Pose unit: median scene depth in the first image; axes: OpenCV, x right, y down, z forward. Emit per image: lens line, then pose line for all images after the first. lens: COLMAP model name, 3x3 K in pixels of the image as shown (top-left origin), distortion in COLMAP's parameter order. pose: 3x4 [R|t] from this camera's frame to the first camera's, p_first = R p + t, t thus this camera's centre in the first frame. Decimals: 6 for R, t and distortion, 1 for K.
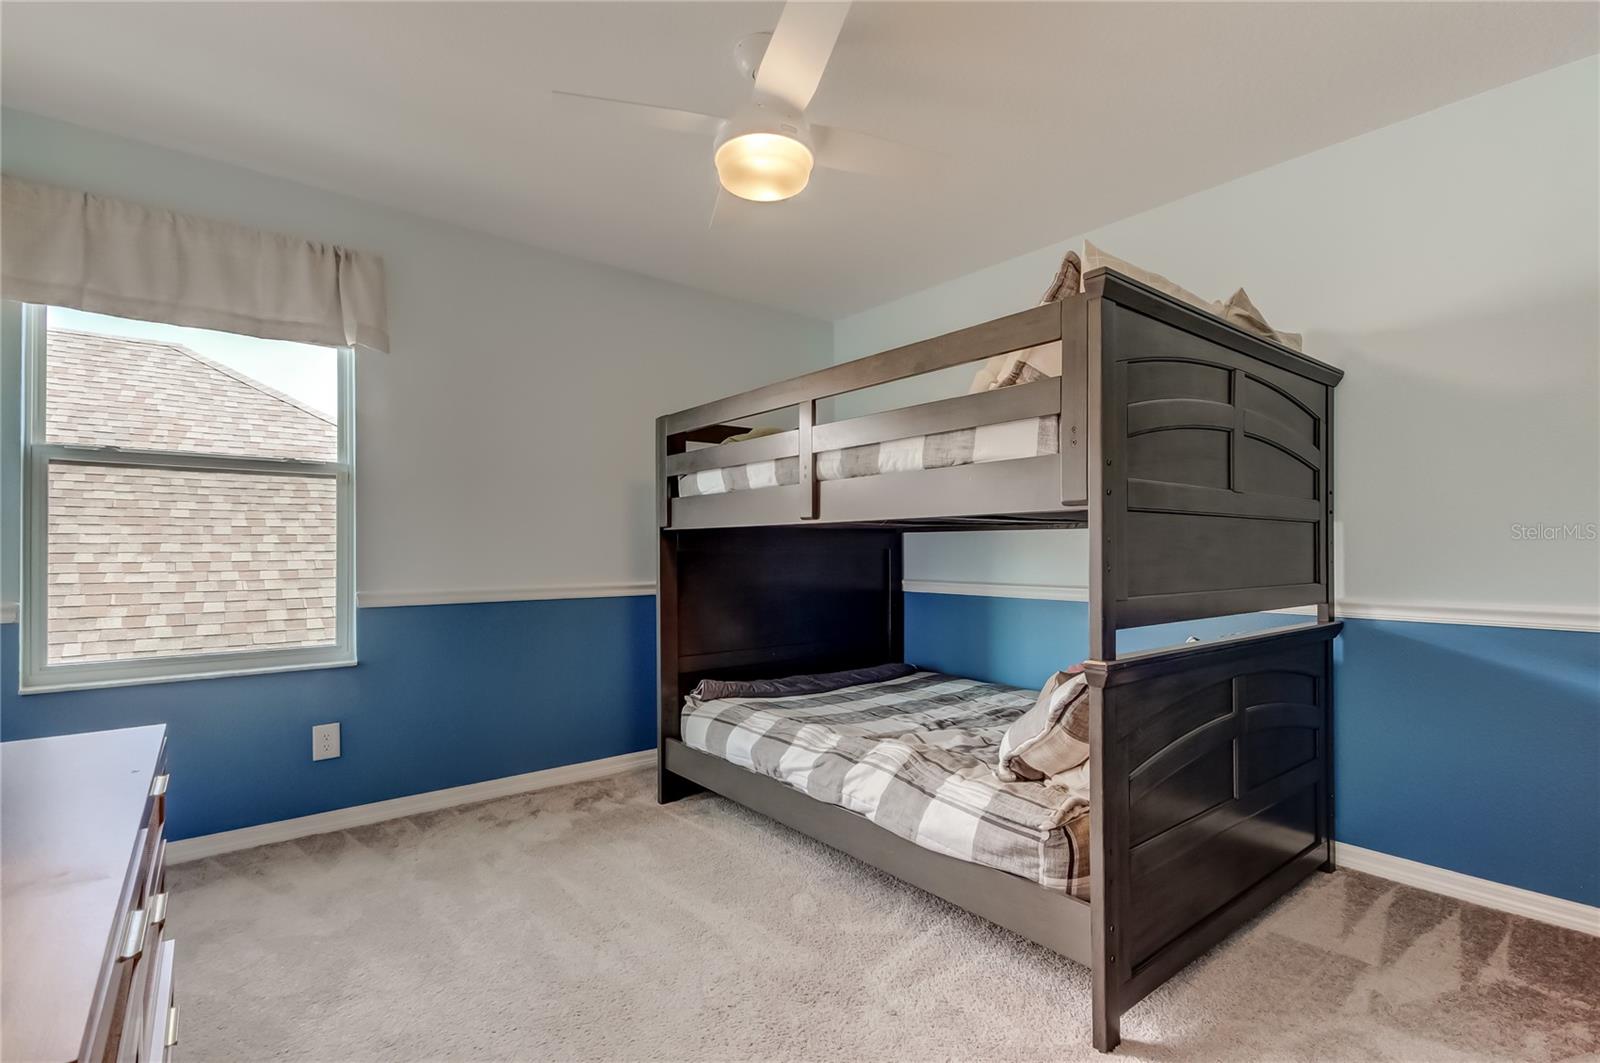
lens RADIAL K [[780.7, 0, 800.0], [0, 780.7, 531.5], [0, 0, 1]] dist [0.000292, -0.000029]
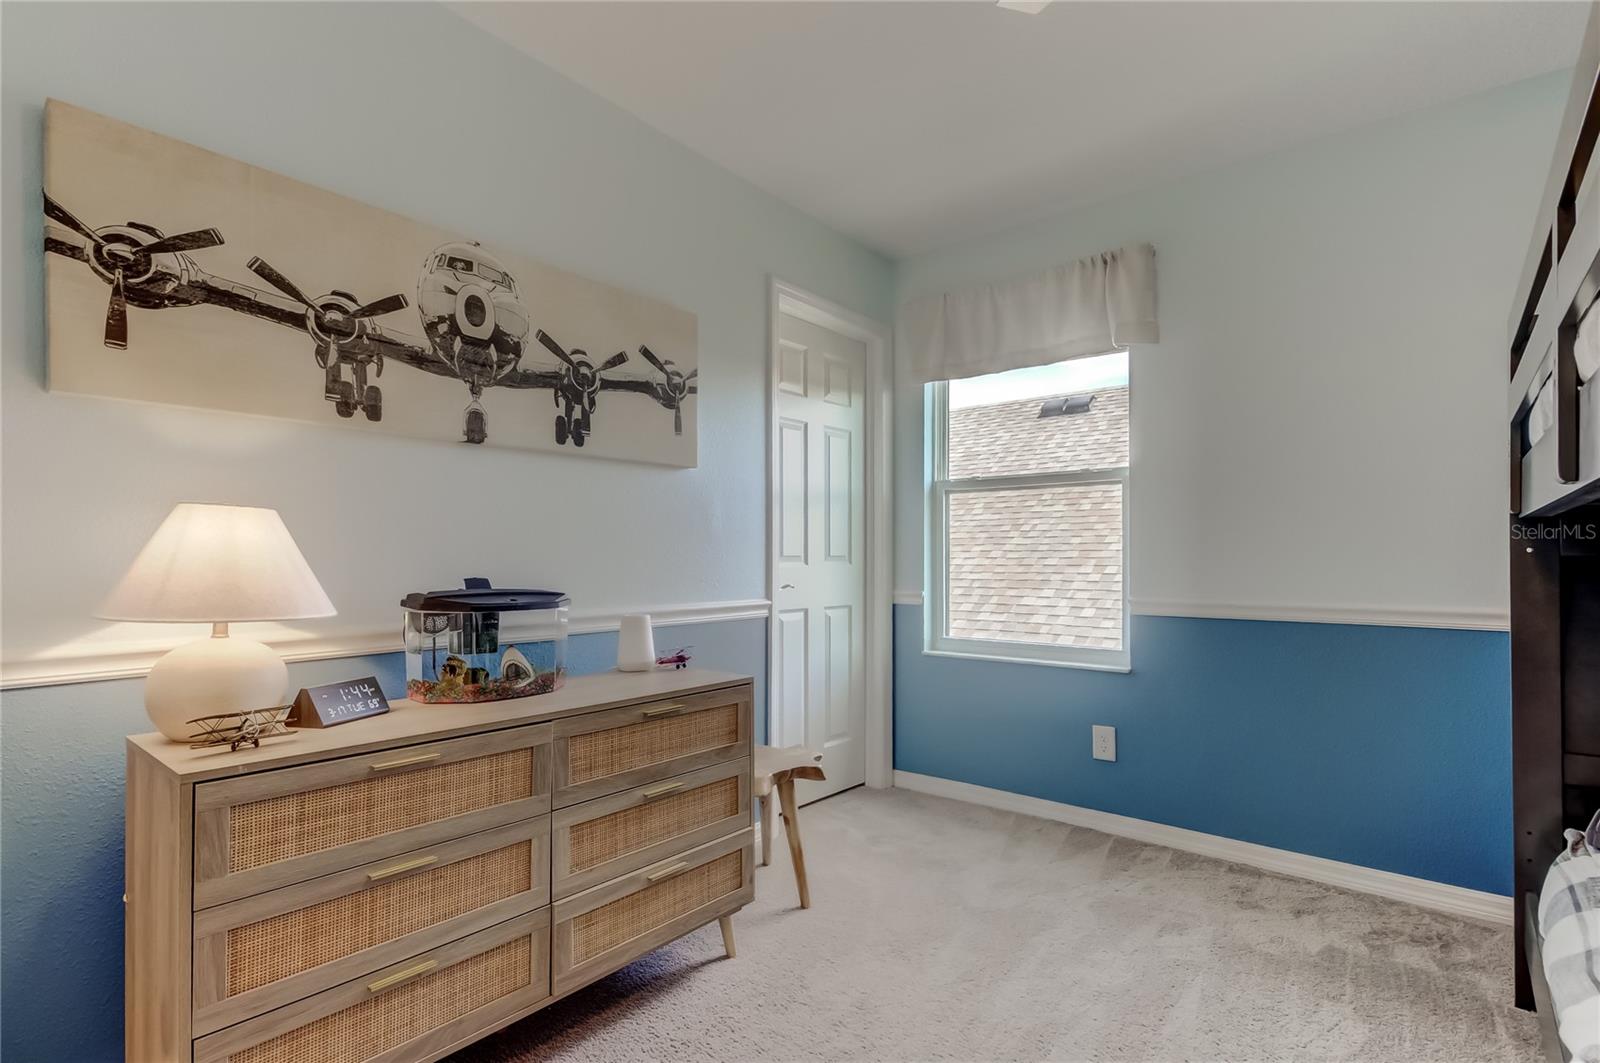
lens RADIAL K [[759.4, 0, 800.9], [0, 759.4, 551.3], [0, 0, 1]] dist [0.005023, 0.001145]
pose [[0.167128, -0.008275, -0.985901, 0.303863], [0.024216, 0.999698, -0.004286, 0.013978], [0.985638, -0.023158, 0.167278, 0.446630]]
